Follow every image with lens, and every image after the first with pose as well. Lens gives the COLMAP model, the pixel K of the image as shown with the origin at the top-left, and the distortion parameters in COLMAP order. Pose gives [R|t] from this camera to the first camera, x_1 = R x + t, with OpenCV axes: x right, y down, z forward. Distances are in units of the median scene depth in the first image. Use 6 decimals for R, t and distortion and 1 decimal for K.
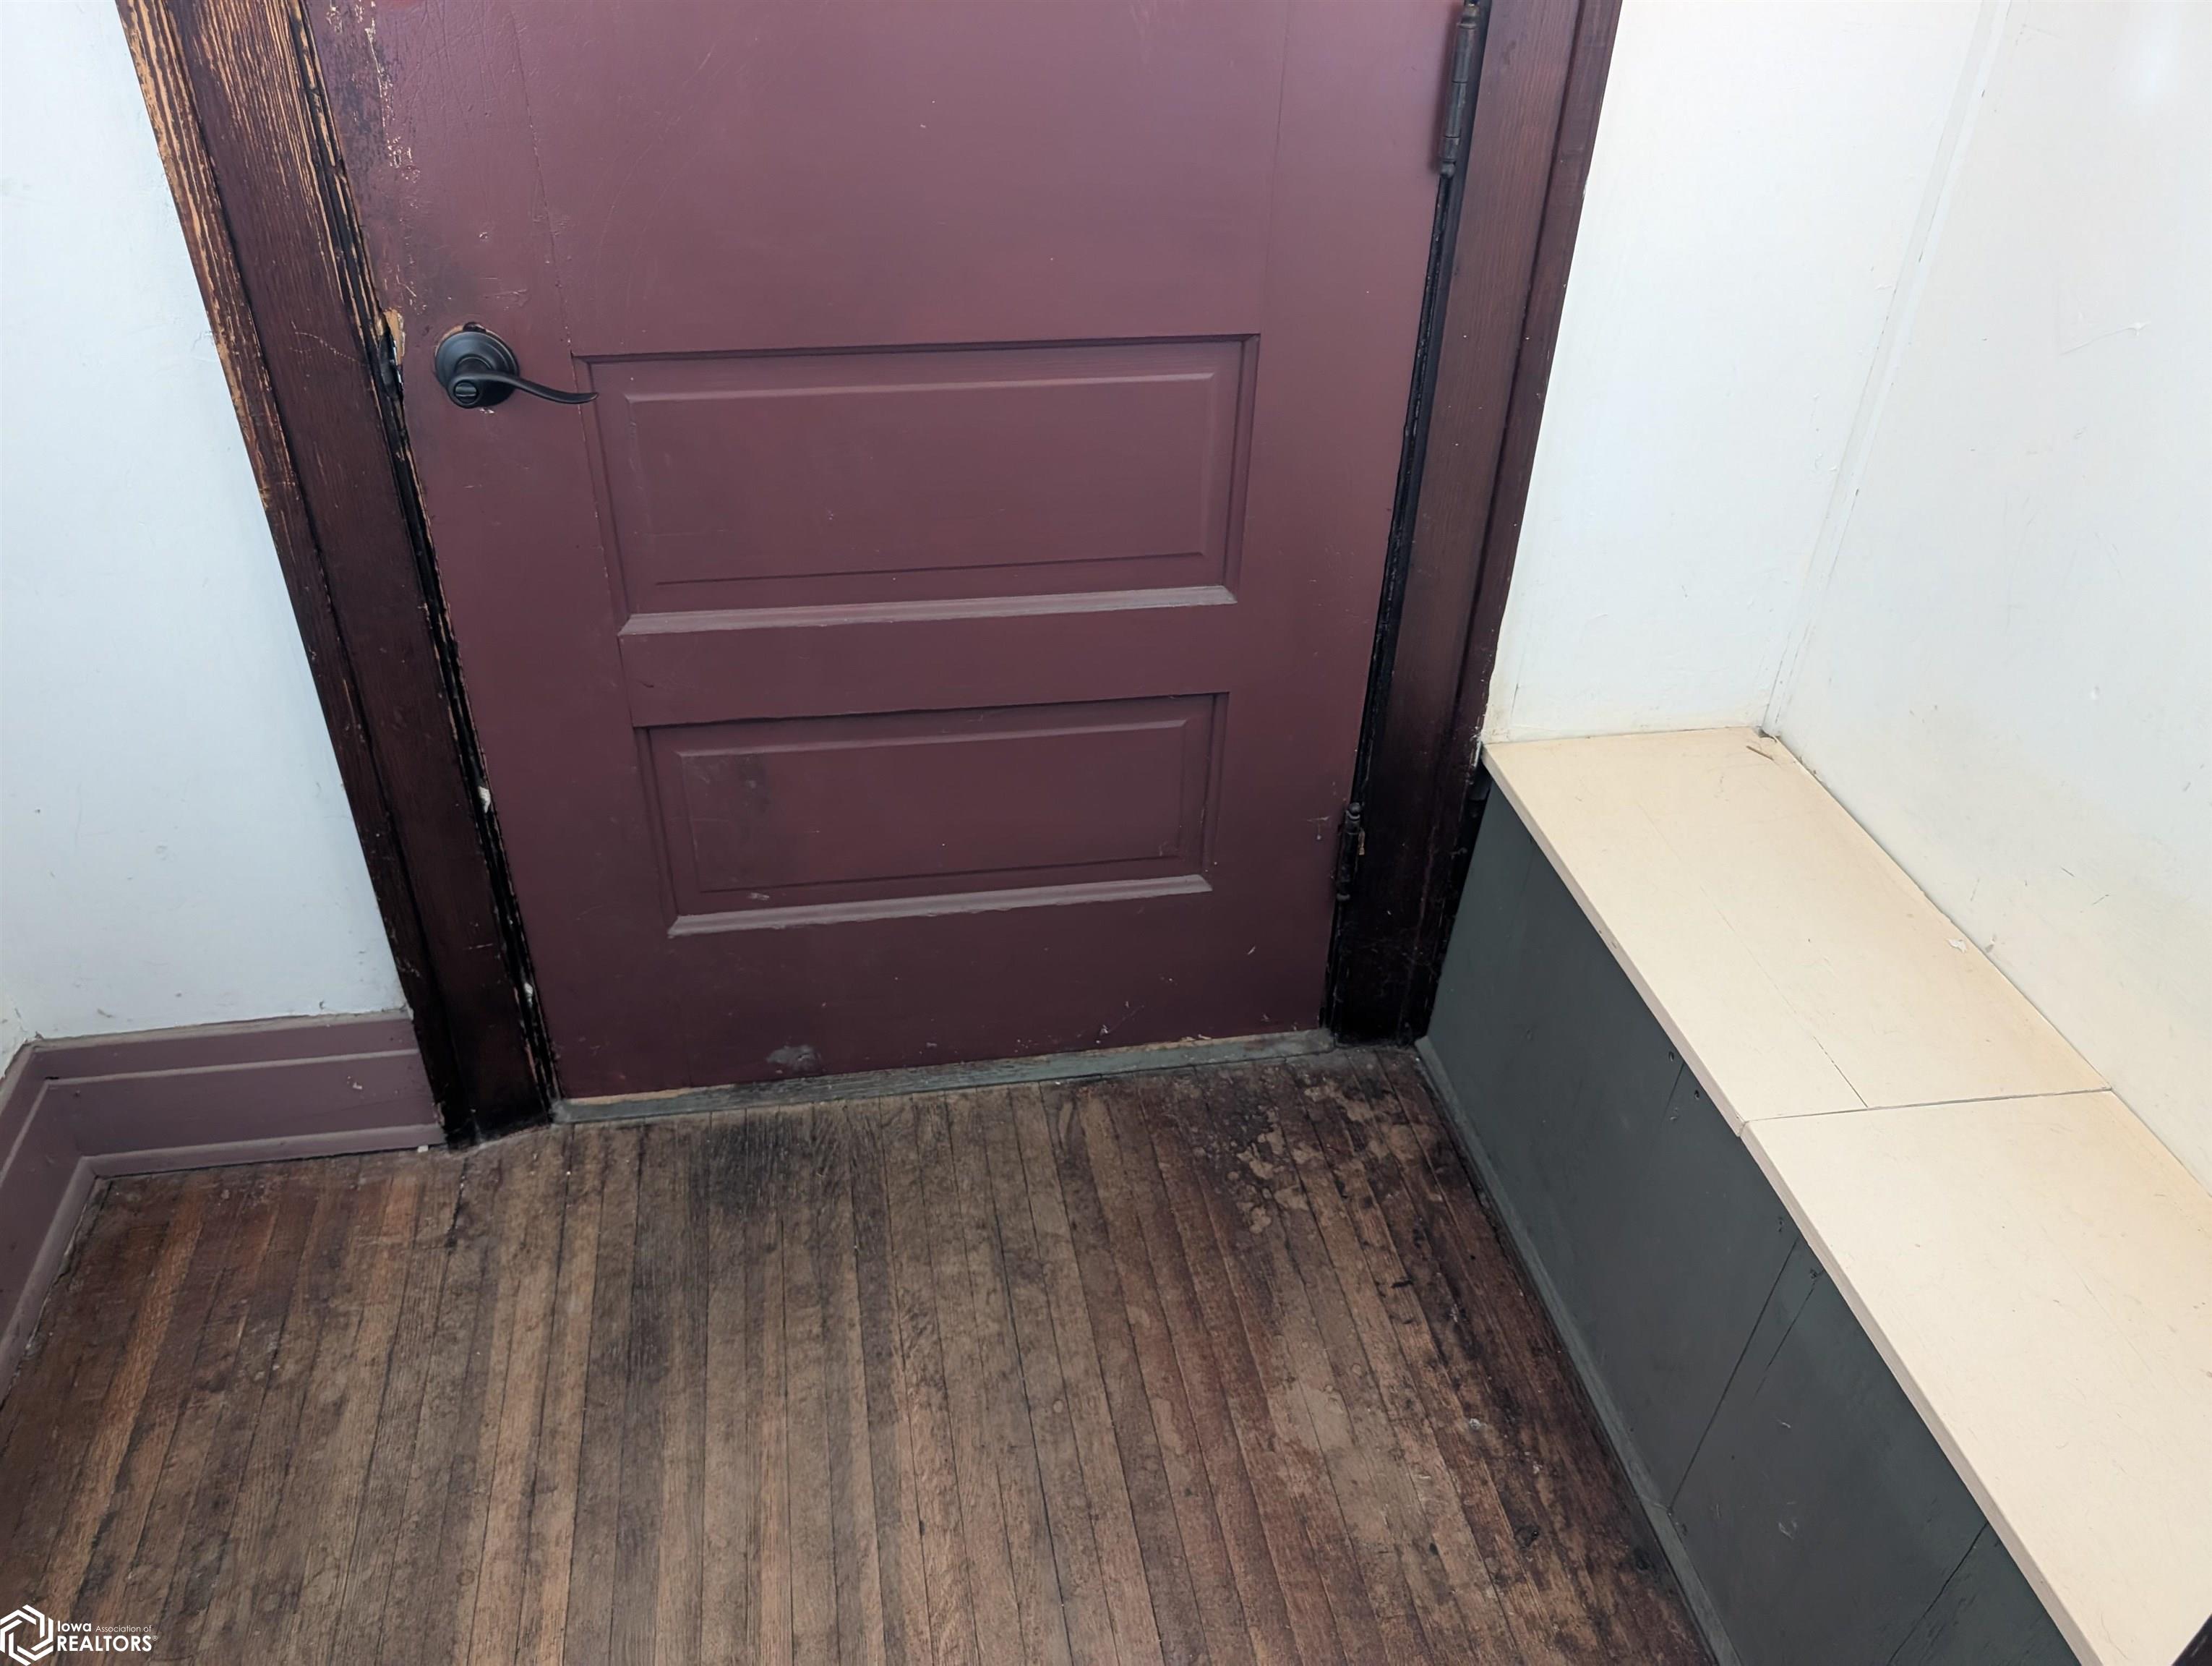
lens RADIAL K [[1588.9, 0, 1103.8], [0, 1588.9, 825.1], [0, 0, 1]] dist [0.012314, -0.013948]
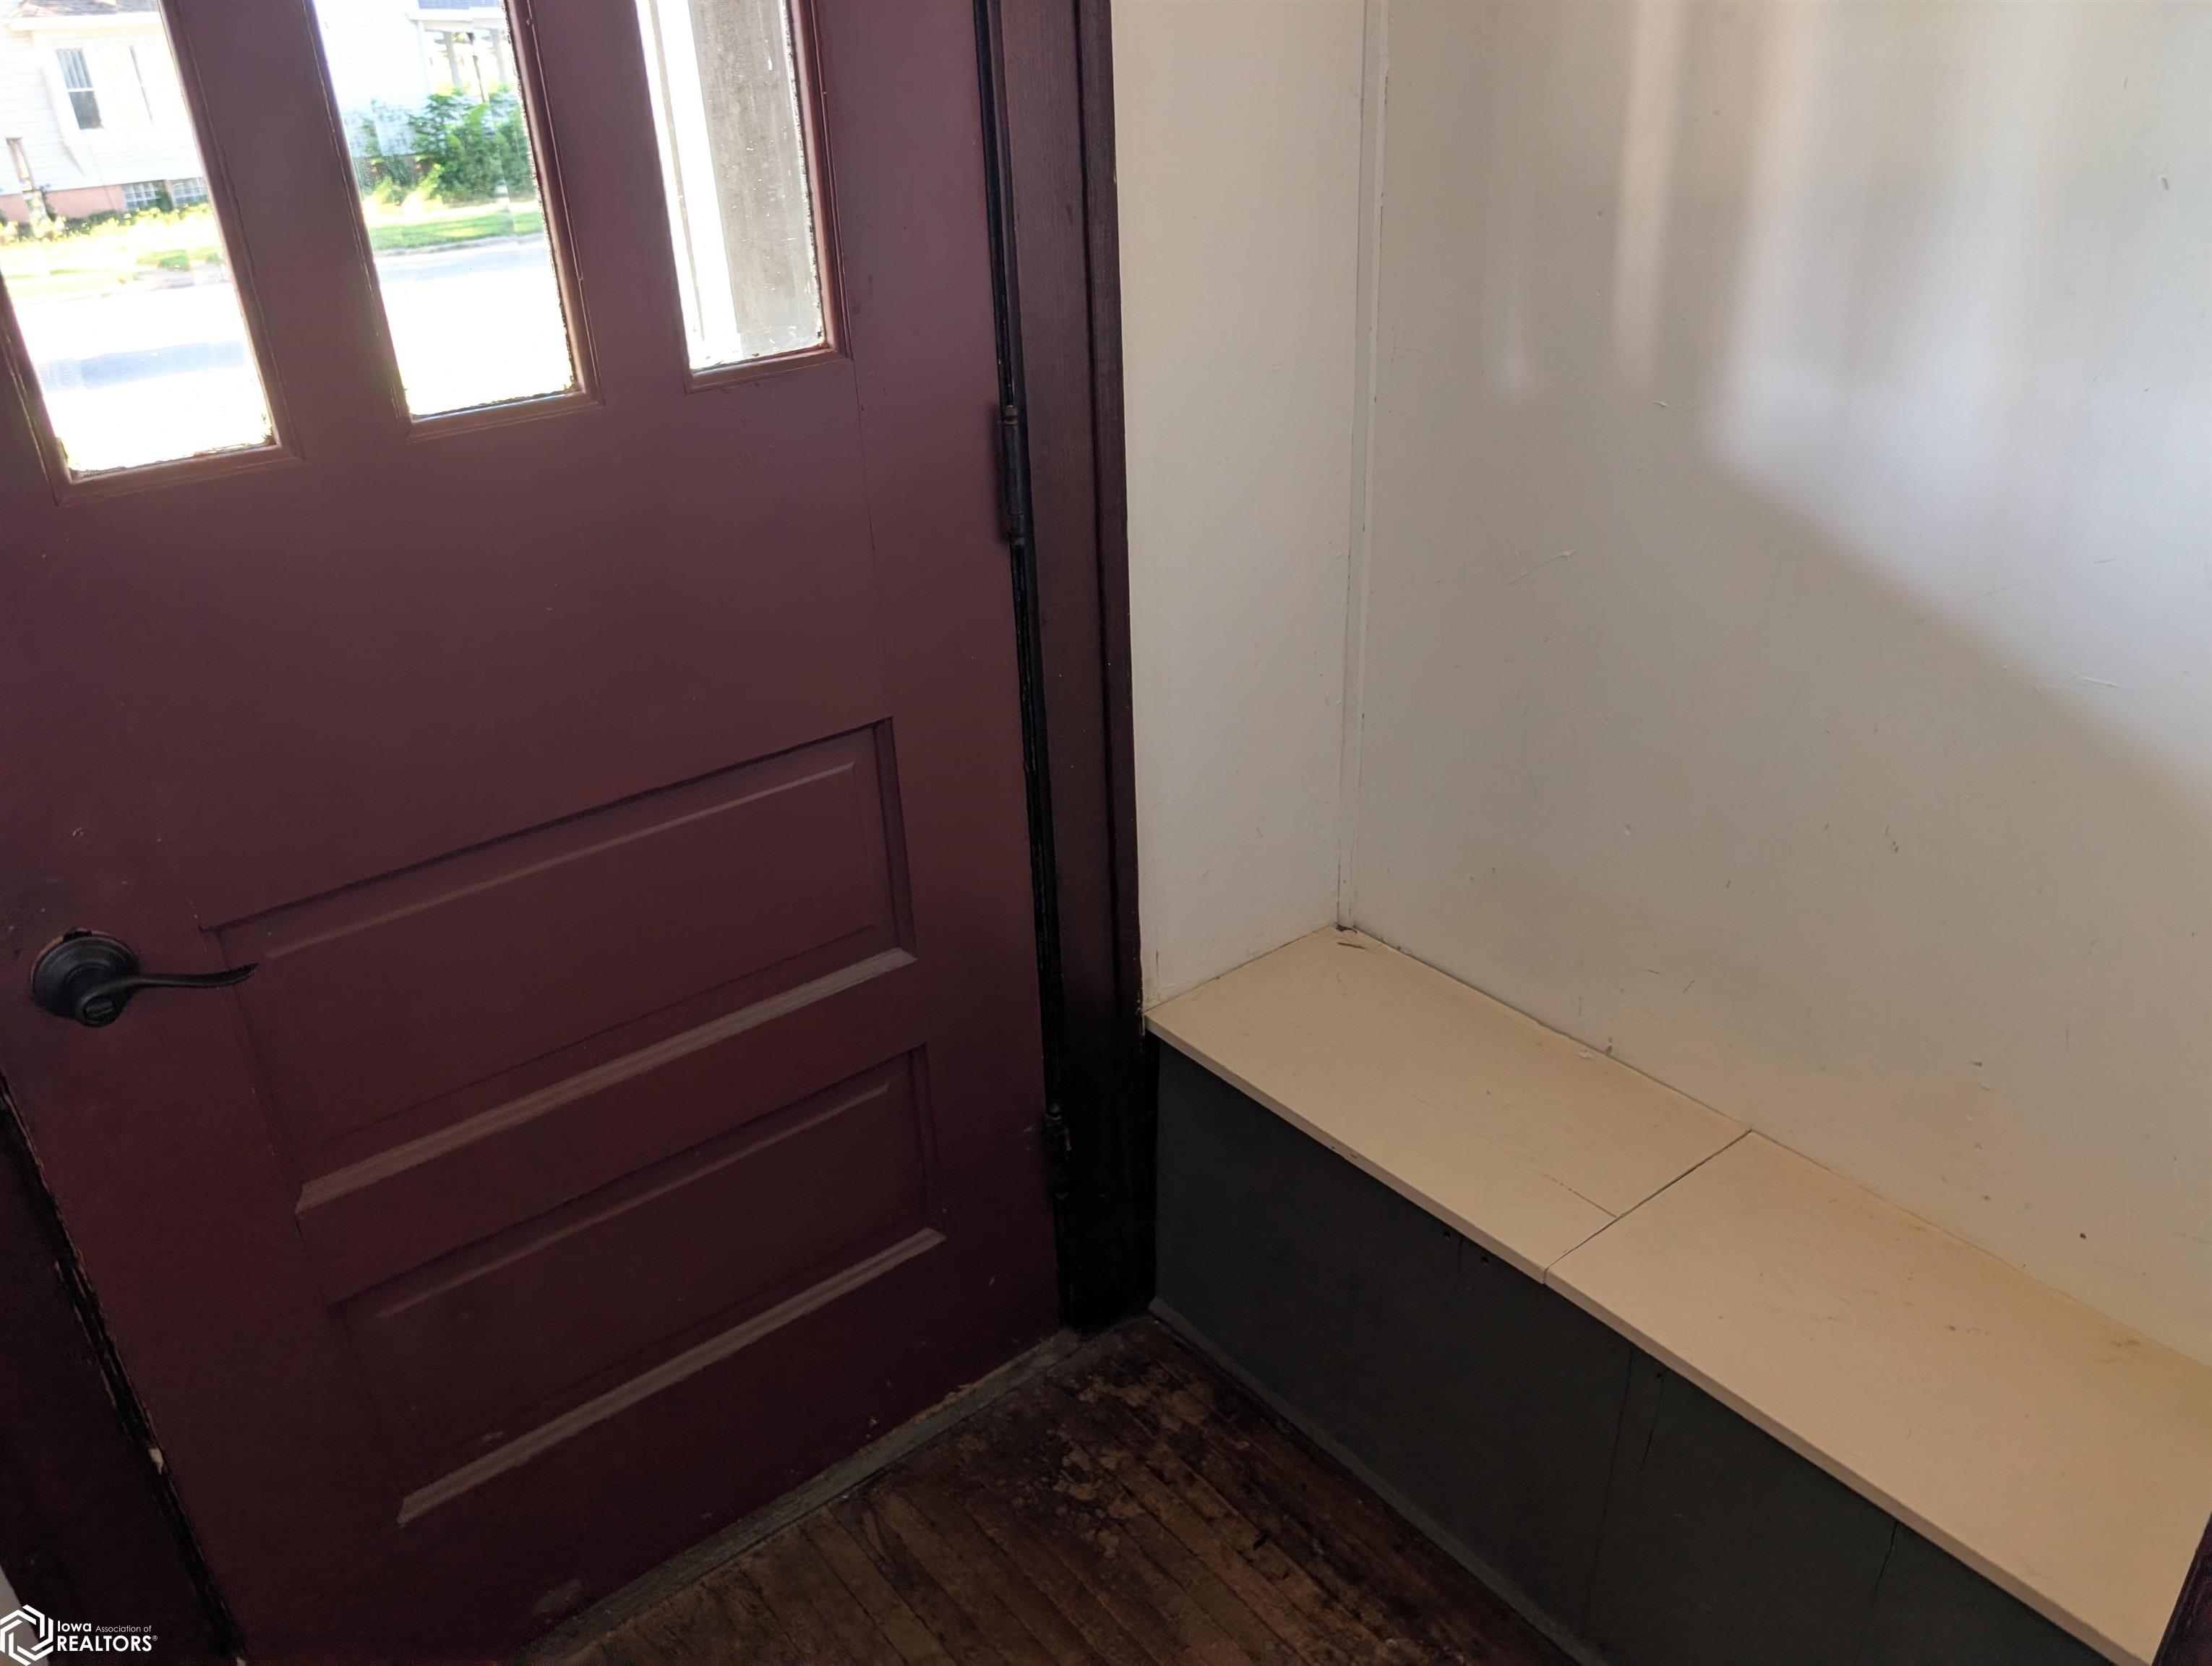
lens RADIAL K [[1588.9, 0, 1111.3], [0, 1588.9, 838.4], [0, 0, 1]] dist [0.012314, -0.013948]
pose [[0.877601, -0.268919, 0.396861, -0.175707], [0.327039, 0.941138, -0.085470, -0.079101], [-0.350517, 0.204798, 0.913891, 0.004488]]
